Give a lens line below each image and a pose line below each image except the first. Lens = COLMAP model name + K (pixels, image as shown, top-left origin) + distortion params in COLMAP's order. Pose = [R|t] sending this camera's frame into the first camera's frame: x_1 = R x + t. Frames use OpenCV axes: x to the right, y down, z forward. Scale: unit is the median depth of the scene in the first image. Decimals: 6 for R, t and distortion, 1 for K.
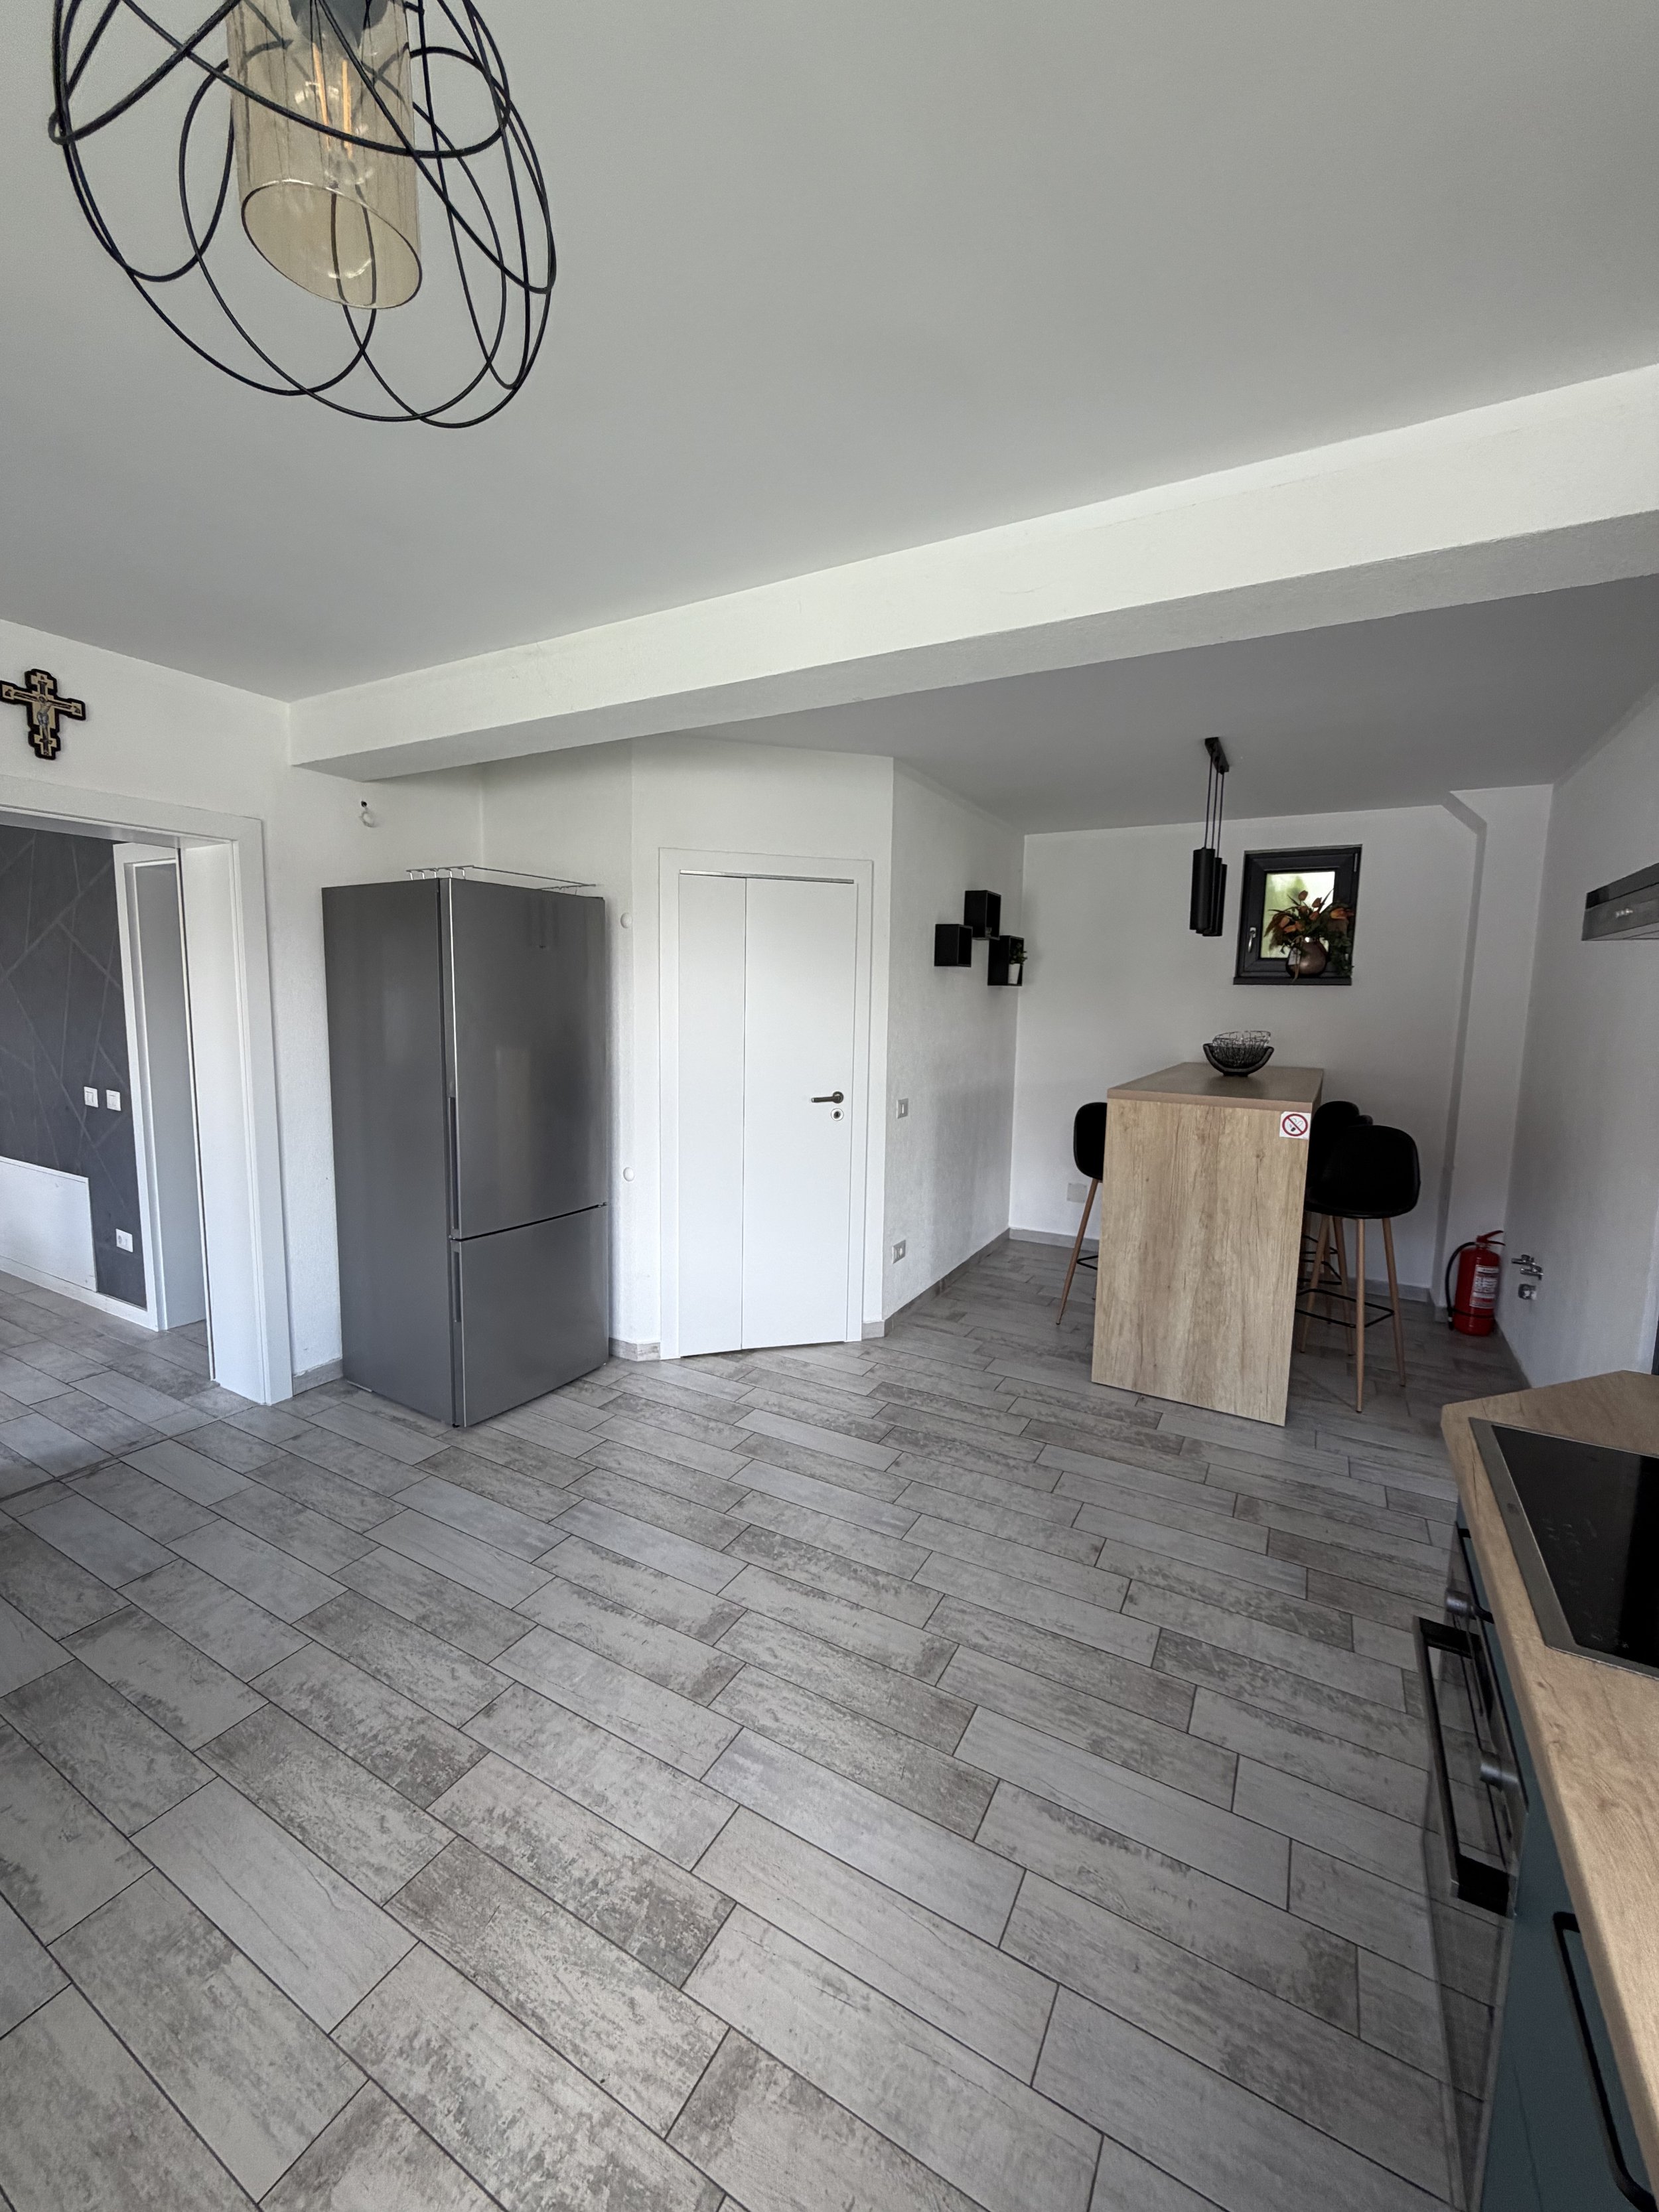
lens RADIAL K [[871.3, 0, 816.2], [0, 871.3, 1197.4], [0, 0, 1]] dist [-0.001874, -0.000145]
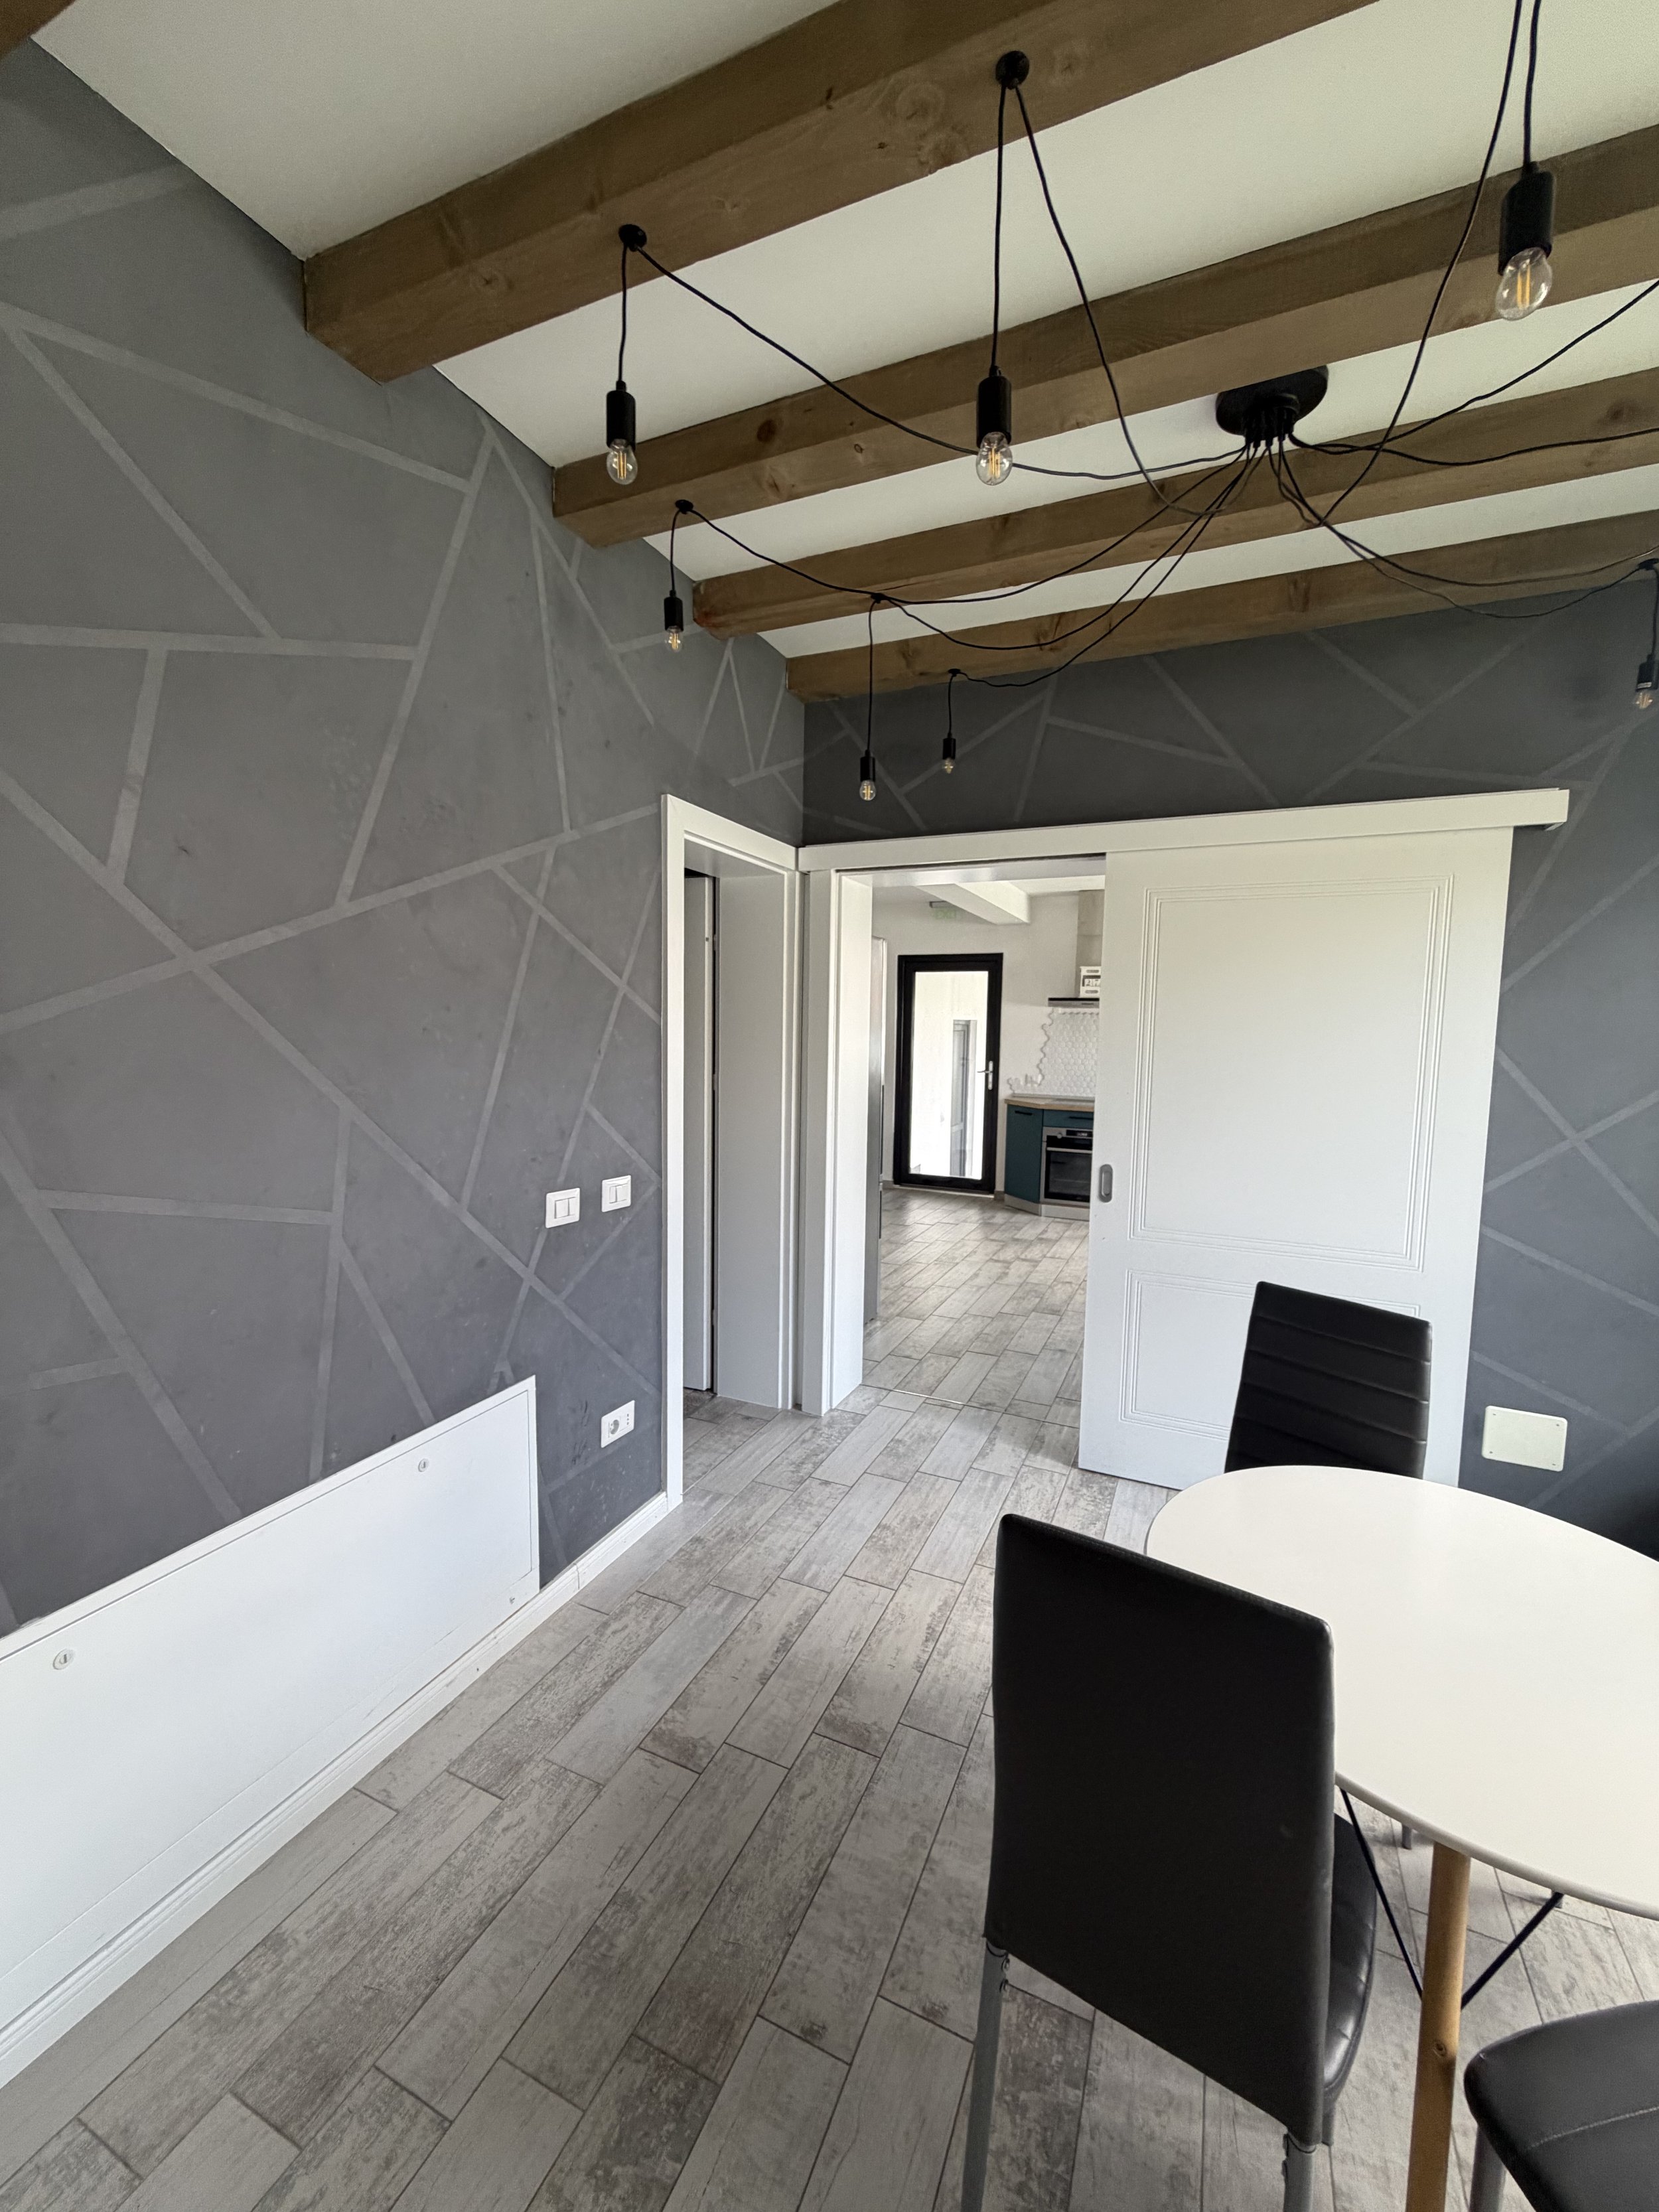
lens RADIAL K [[871.3, 0, 833.3], [0, 871.3, 1100.5], [0, 0, 1]] dist [-0.001874, -0.000145]
pose [[-0.091987, -0.103969, 0.990318, -1.840056], [0.204886, 0.971278, 0.121001, -0.282995], [-0.974454, 0.214033, -0.068044, 1.104682]]
